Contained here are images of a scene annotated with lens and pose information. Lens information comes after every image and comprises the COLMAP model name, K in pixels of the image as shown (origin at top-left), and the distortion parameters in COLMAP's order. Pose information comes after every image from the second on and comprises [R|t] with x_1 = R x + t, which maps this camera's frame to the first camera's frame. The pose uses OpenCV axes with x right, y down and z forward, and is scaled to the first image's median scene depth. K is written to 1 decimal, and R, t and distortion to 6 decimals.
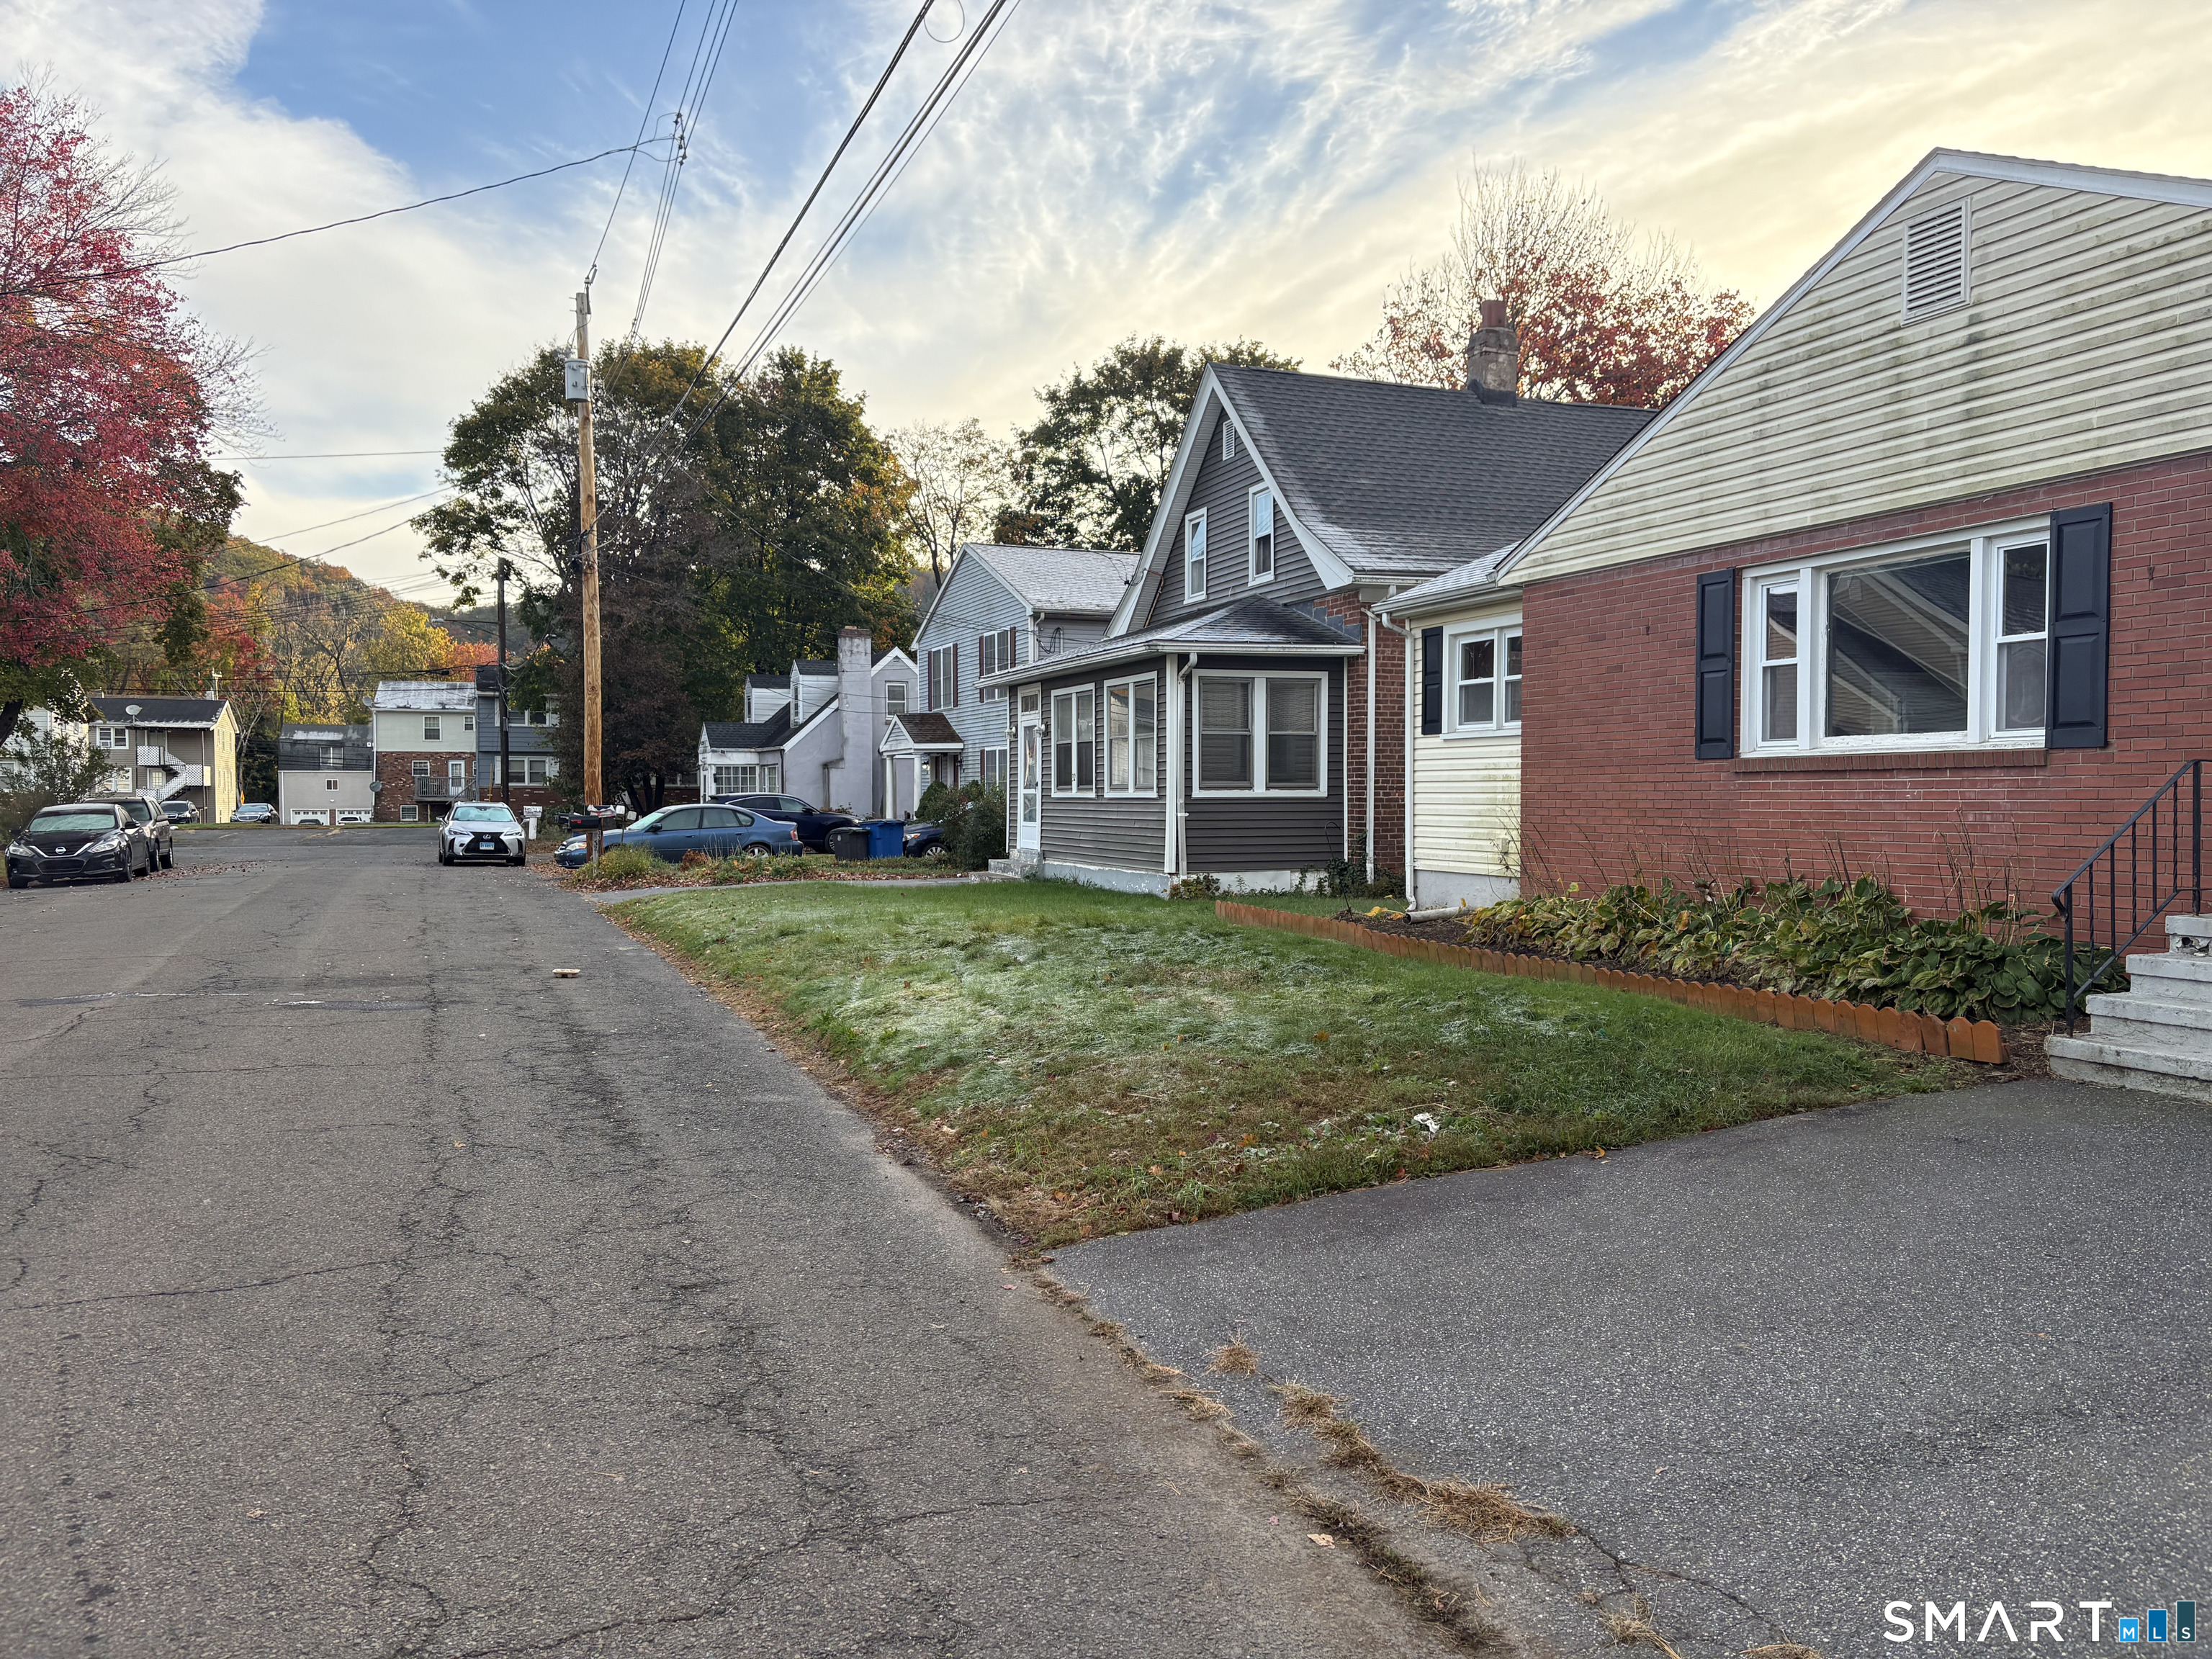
lens RADIAL K [[1662.6, 0, 1108.6], [0, 1662.6, 838.0], [0, 0, 1]] dist [0.053845, -0.052852]
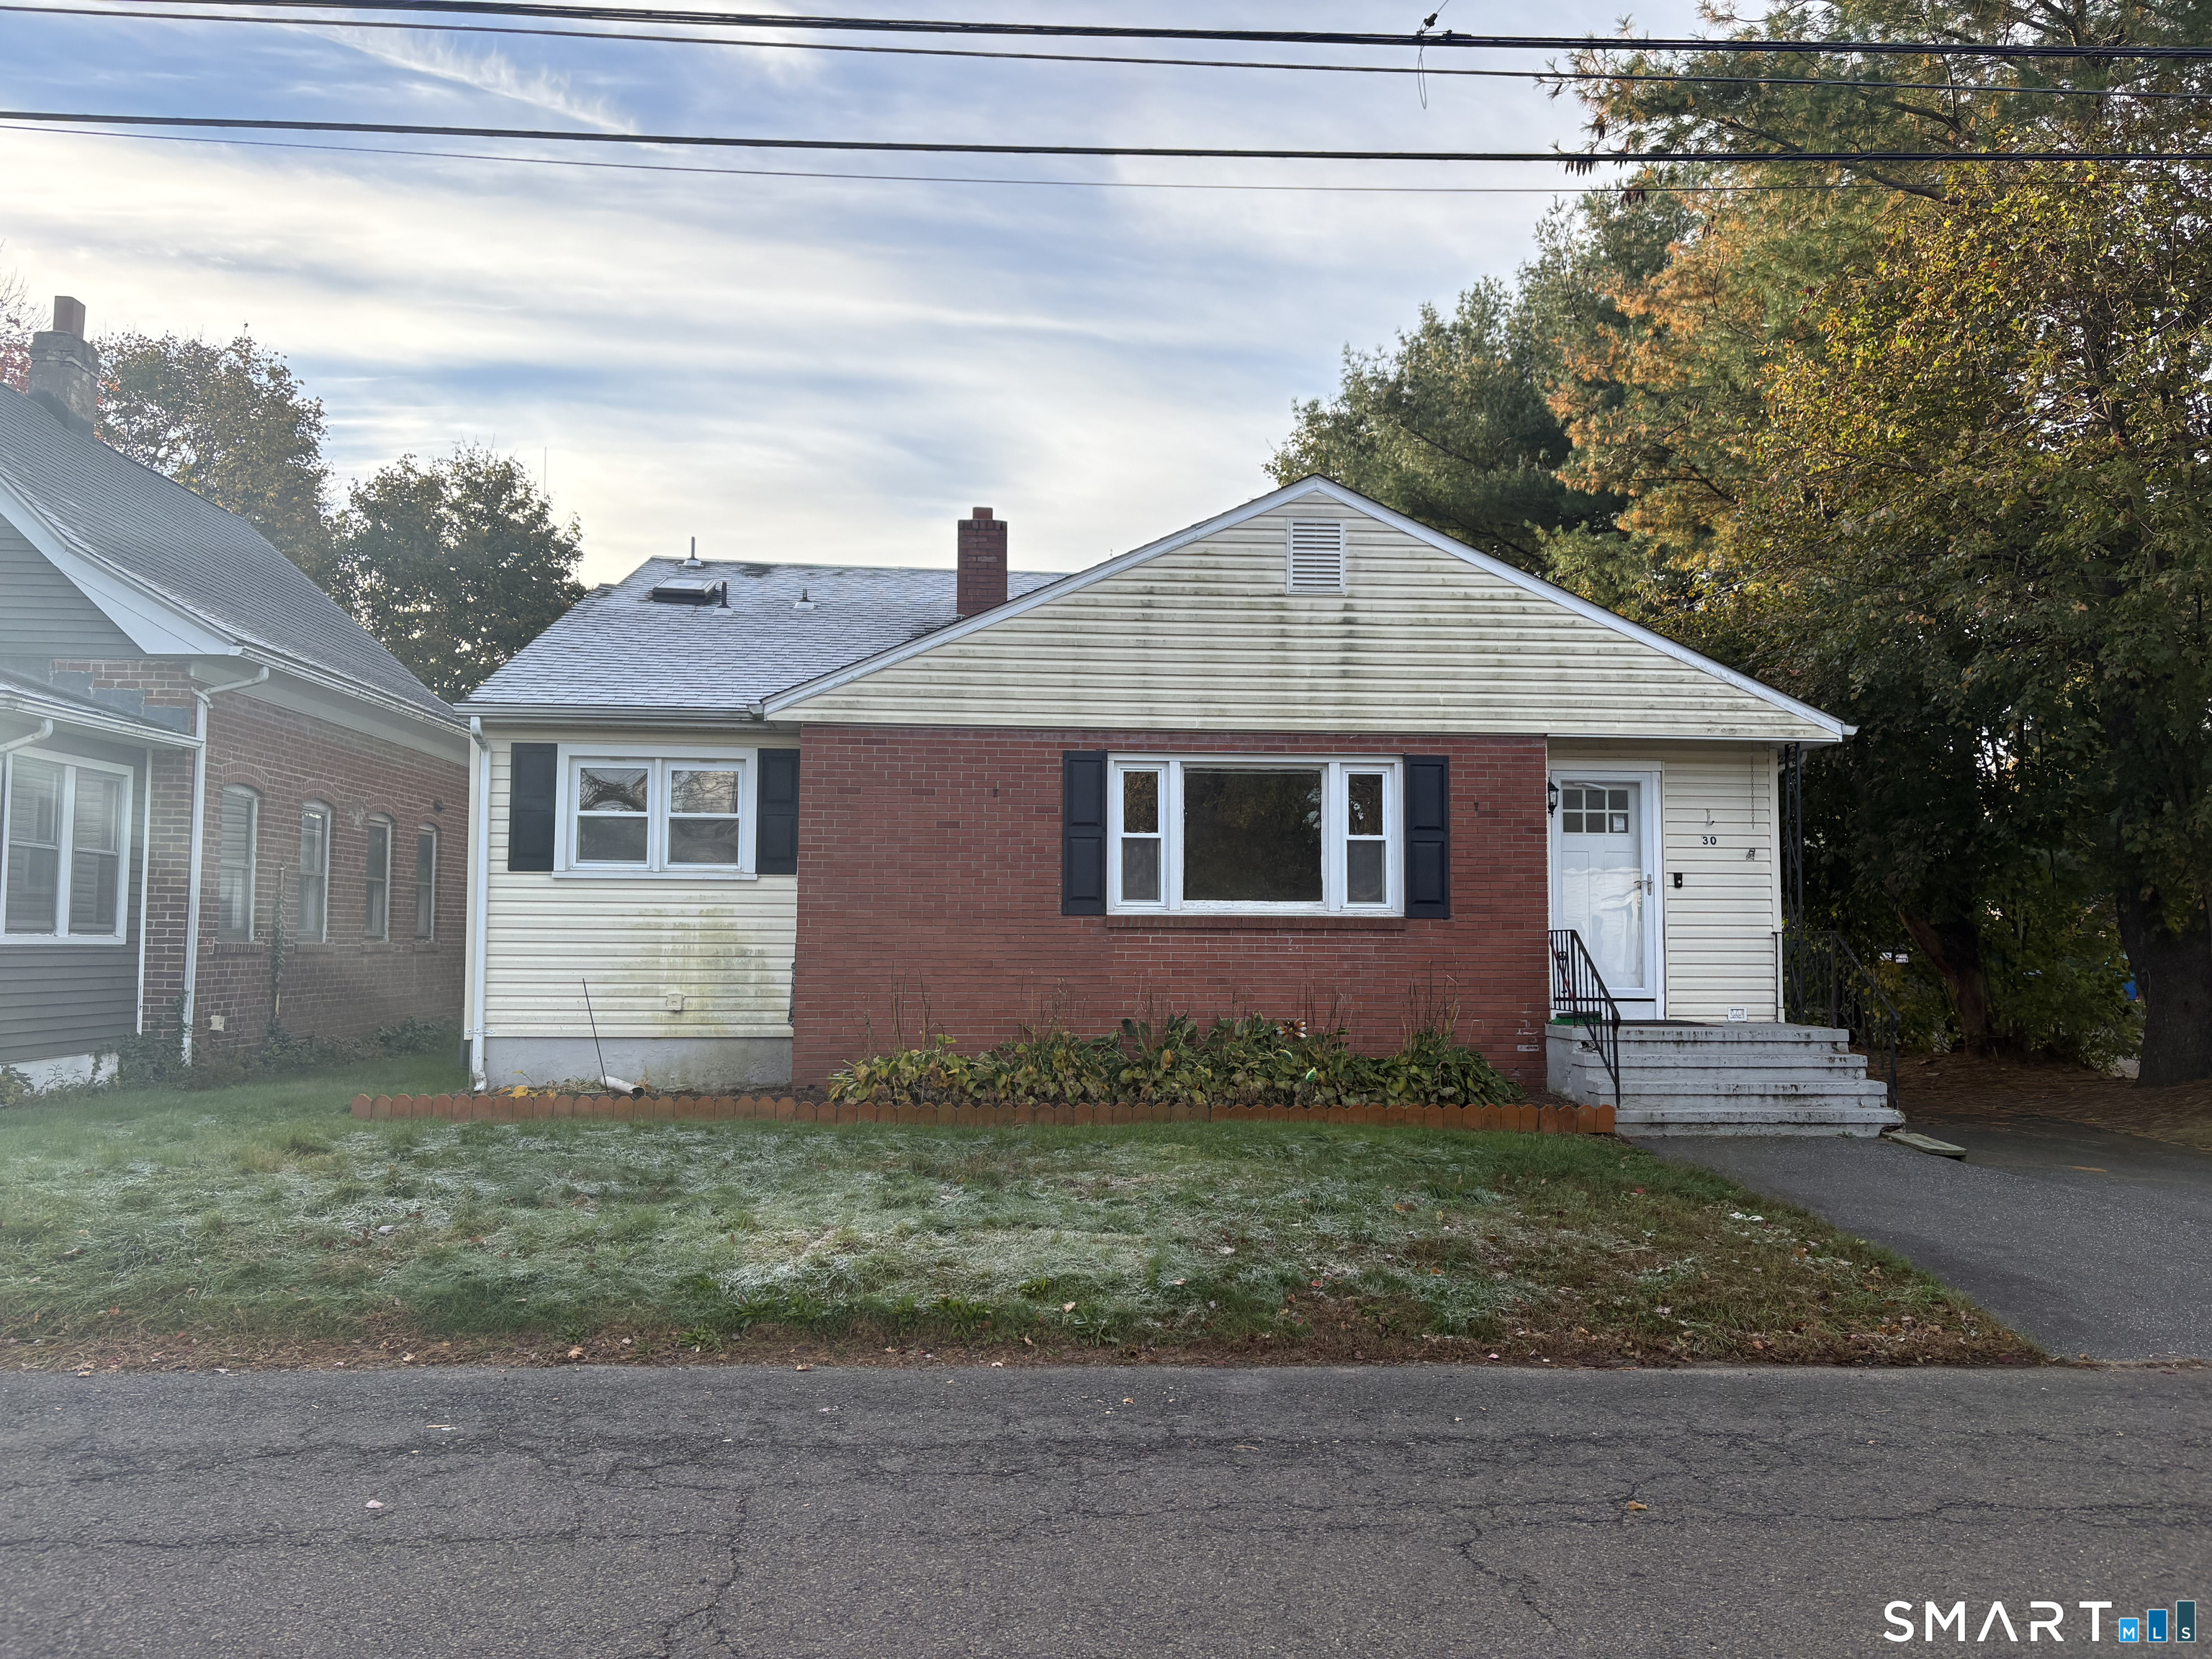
lens RADIAL K [[1662.6, 0, 1112.1], [0, 1662.6, 828.8], [0, 0, 1]] dist [0.053845, -0.052852]
pose [[0.306991, 0.069316, 0.949185, -0.731703], [0.017501, 0.996764, -0.078451, -0.018240], [-0.951551, 0.040695, 0.304785, 0.674833]]
